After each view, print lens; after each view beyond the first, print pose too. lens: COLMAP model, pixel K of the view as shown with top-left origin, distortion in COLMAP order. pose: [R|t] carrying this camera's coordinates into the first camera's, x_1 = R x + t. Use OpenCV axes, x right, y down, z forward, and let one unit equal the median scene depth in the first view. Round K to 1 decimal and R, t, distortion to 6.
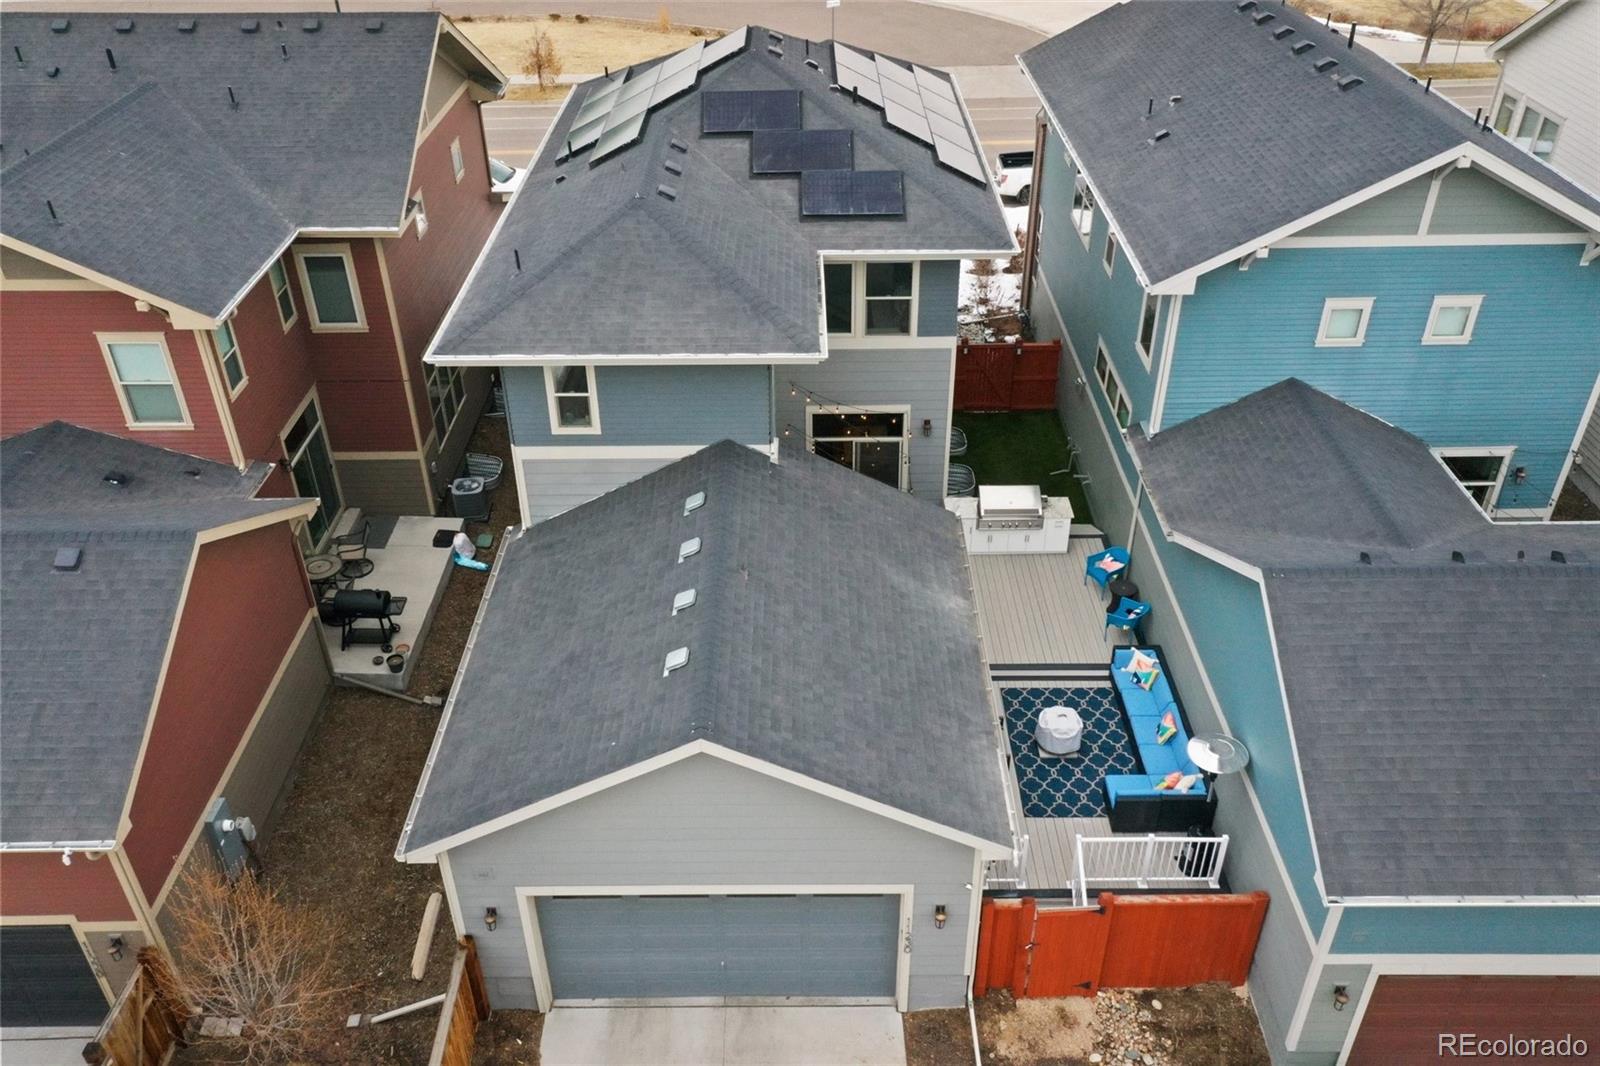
lens RADIAL K [[1271.6, 0, 801.5], [0, 1271.6, 532.9], [0, 0, 1]] dist [0.011793, 0.006669]
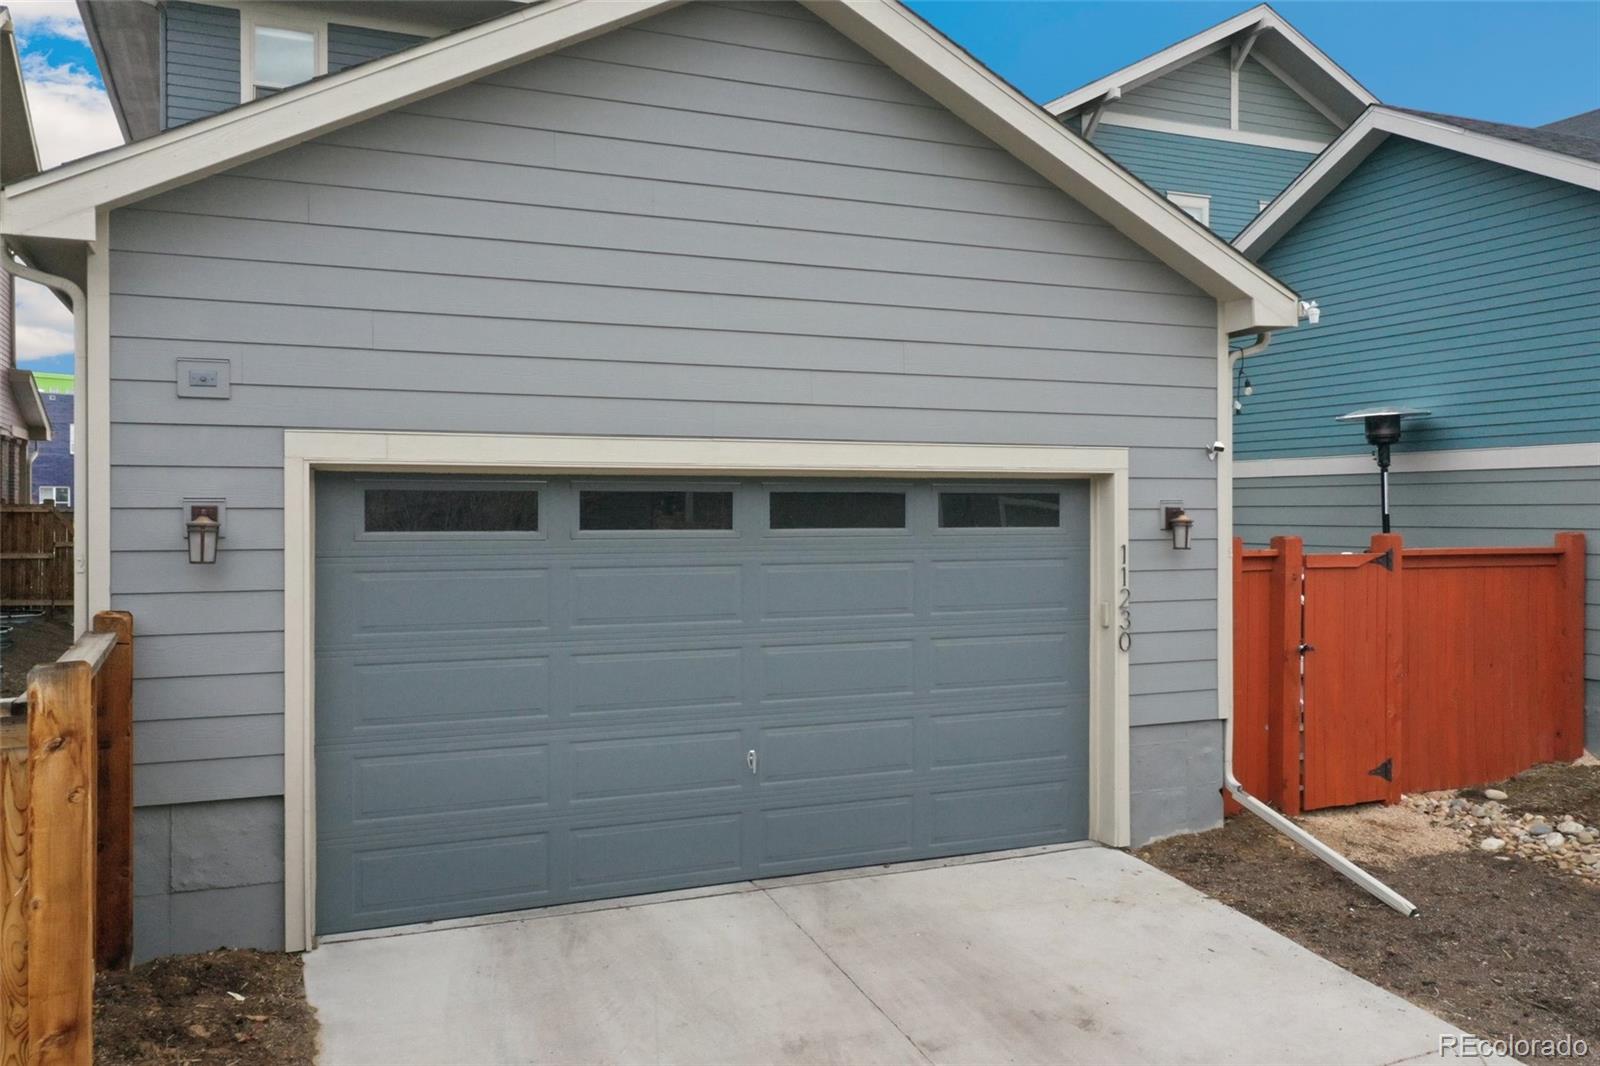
lens RADIAL K [[1271.6, 0, 799.1], [0, 1271.6, 528.4], [0, 0, 1]] dist [0.011793, 0.006669]
pose [[0.920263, 0.001728, 0.391297, -0.214935], [0.214947, 0.833374, -0.509200, 0.494158], [-0.326976, 0.552706, 0.766552, 0.618535]]
